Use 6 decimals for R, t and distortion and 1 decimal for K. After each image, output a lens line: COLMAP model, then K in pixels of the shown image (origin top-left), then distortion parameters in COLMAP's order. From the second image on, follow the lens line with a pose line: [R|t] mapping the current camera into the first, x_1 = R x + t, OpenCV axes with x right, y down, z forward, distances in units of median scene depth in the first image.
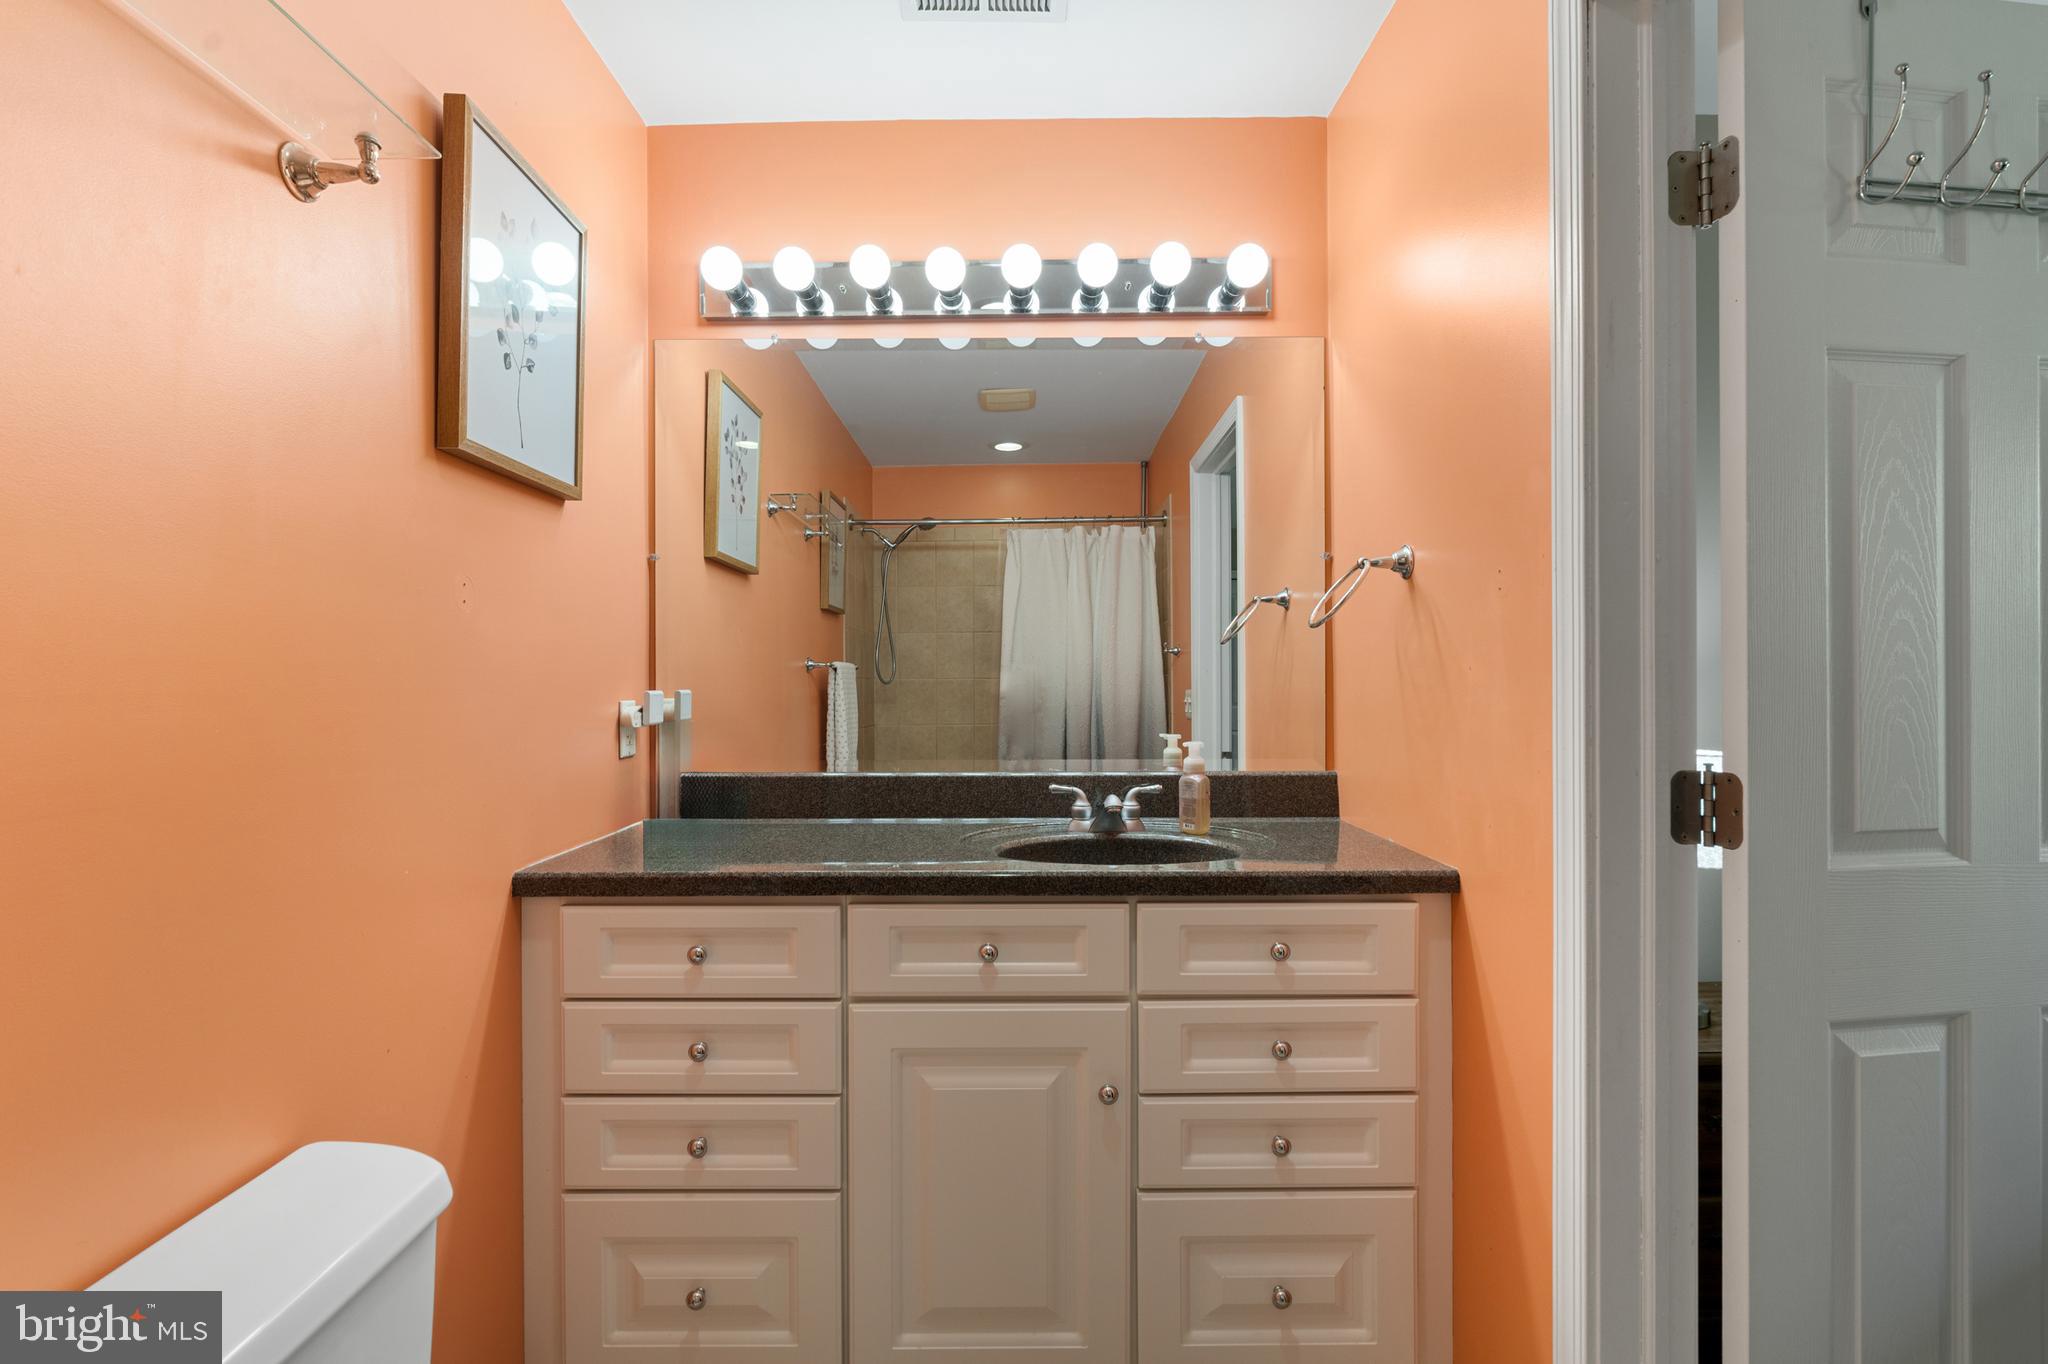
lens RADIAL K [[934.0, 0, 1016.3], [0, 934.0, 670.5], [0, 0, 1]] dist [-0.003214, -0.000174]
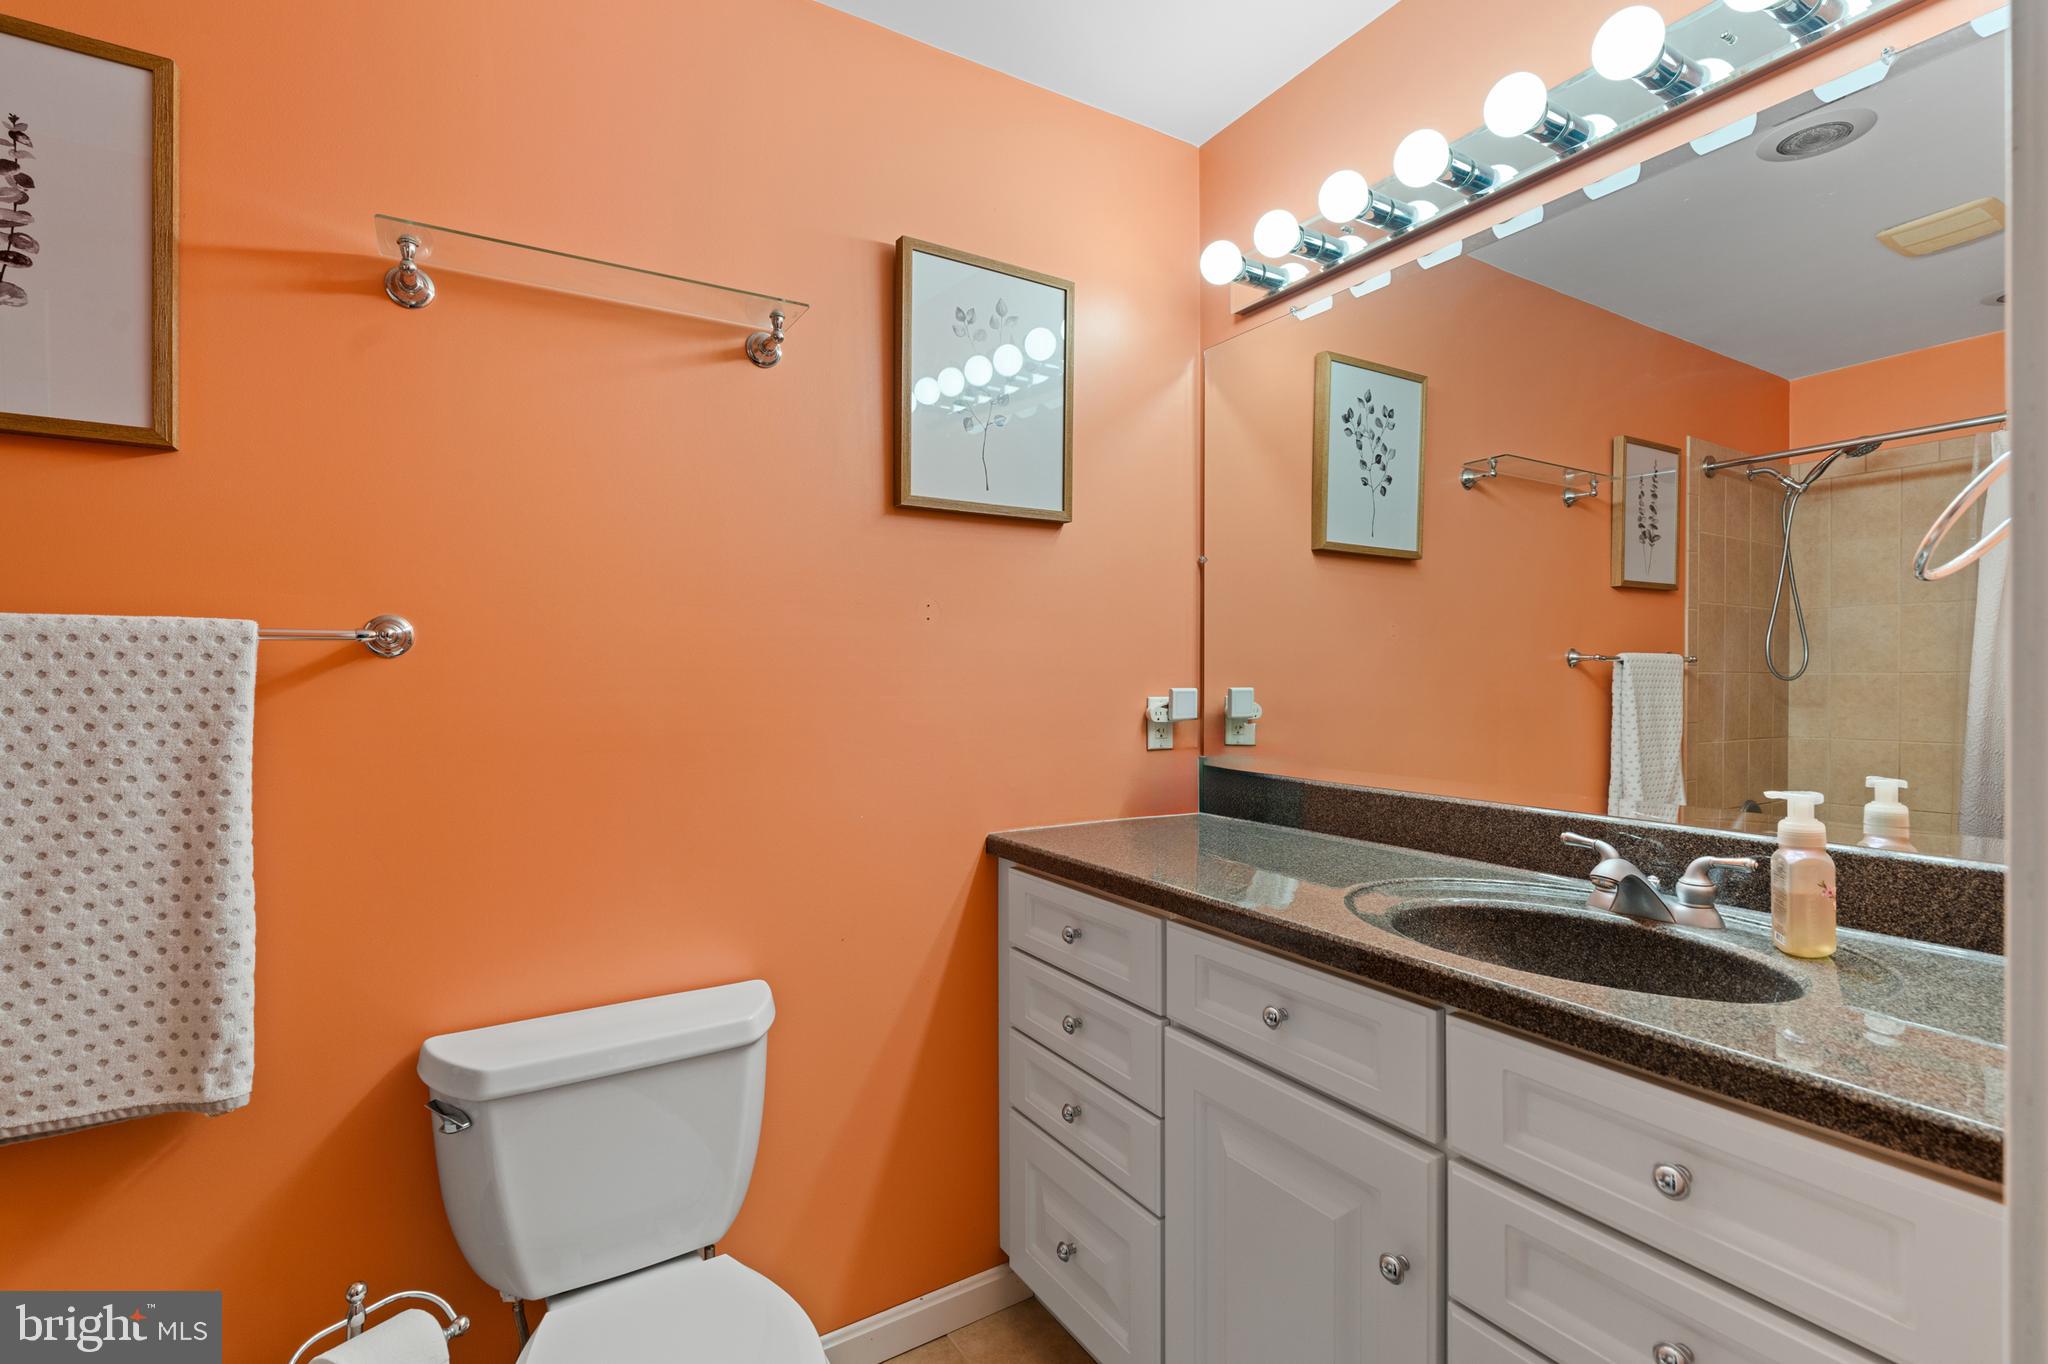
lens RADIAL K [[934.0, 0, 1016.3], [0, 934.0, 670.5], [0, 0, 1]] dist [-0.003214, -0.000174]
pose [[0.526577, -0.001614, -0.850126, 0.416255], [0.009253, 0.999950, 0.003833, -0.003935], [0.850077, -0.009884, 0.526566, 0.294347]]
